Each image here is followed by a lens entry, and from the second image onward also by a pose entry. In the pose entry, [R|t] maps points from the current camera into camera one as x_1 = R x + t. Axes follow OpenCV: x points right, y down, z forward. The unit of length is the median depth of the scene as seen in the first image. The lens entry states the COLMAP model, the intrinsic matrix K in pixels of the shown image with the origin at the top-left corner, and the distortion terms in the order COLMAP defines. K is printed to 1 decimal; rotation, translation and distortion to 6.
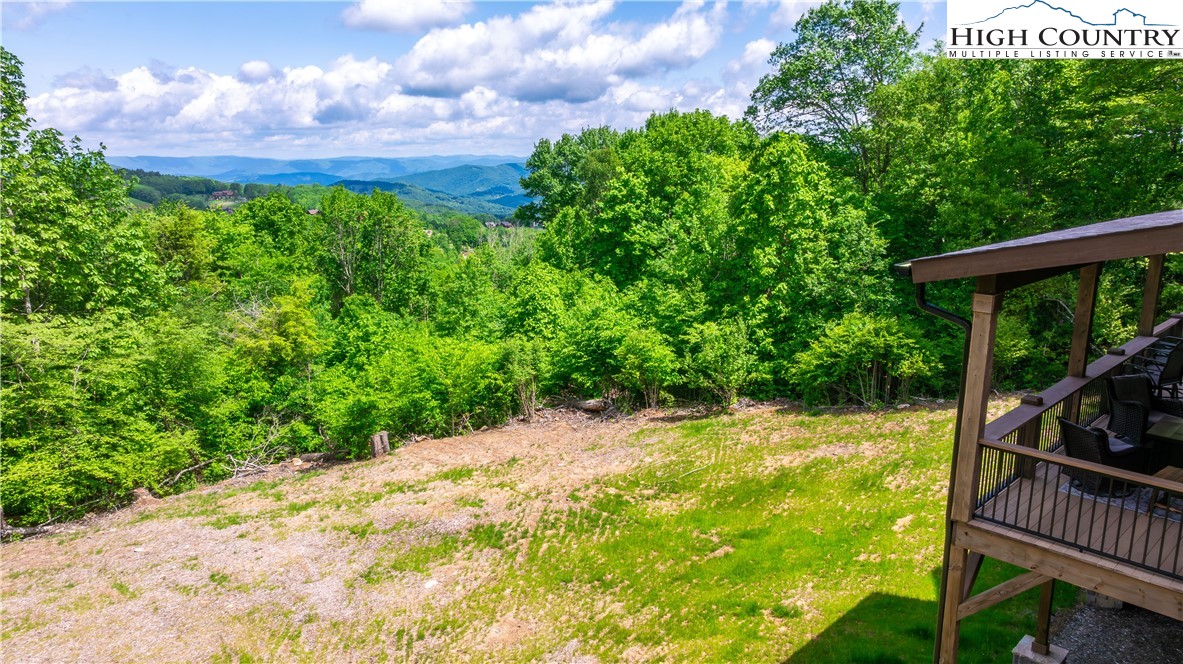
lens RADIAL K [[848.4, 0, 558.7], [0, 848.4, 332.7], [0, 0, 1]] dist [-0.004865, -0.003364]
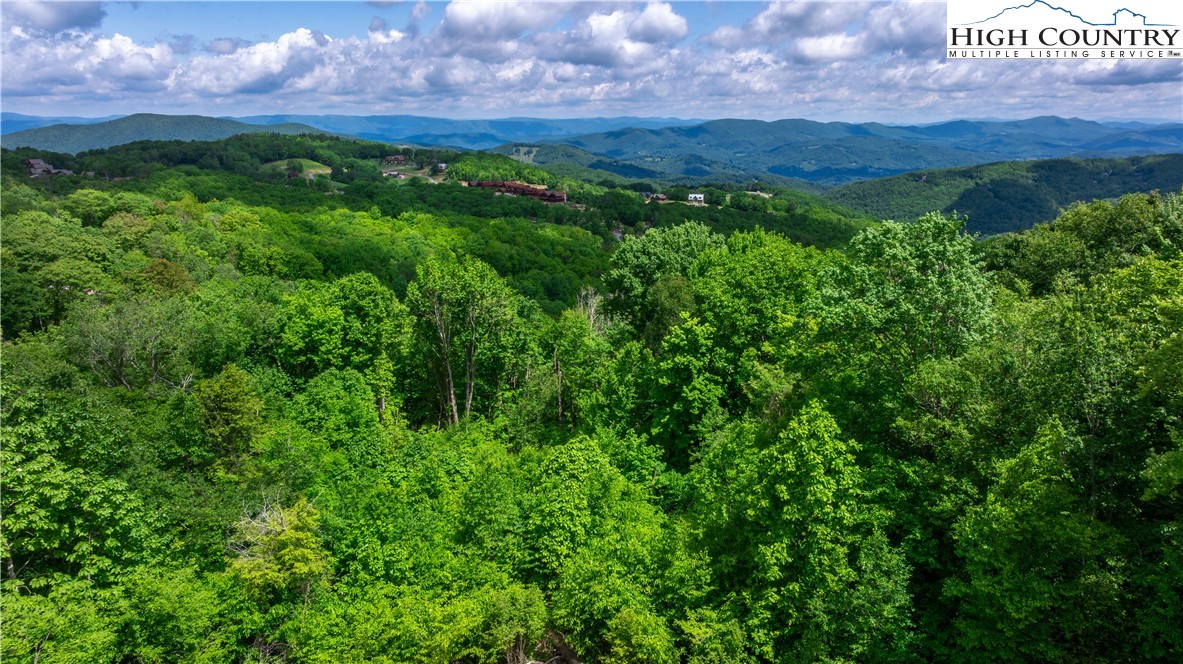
lens RADIAL K [[820.0, 0, 591.5], [0, 820.0, 332.0], [0, 0, 1]] dist [-0.005946, -0.001484]
pose [[0.985130, 0.054570, -0.162915, 0.172001], [-0.040576, 0.995292, 0.088024, -0.358971], [0.166952, -0.080105, 0.982706, 0.147373]]
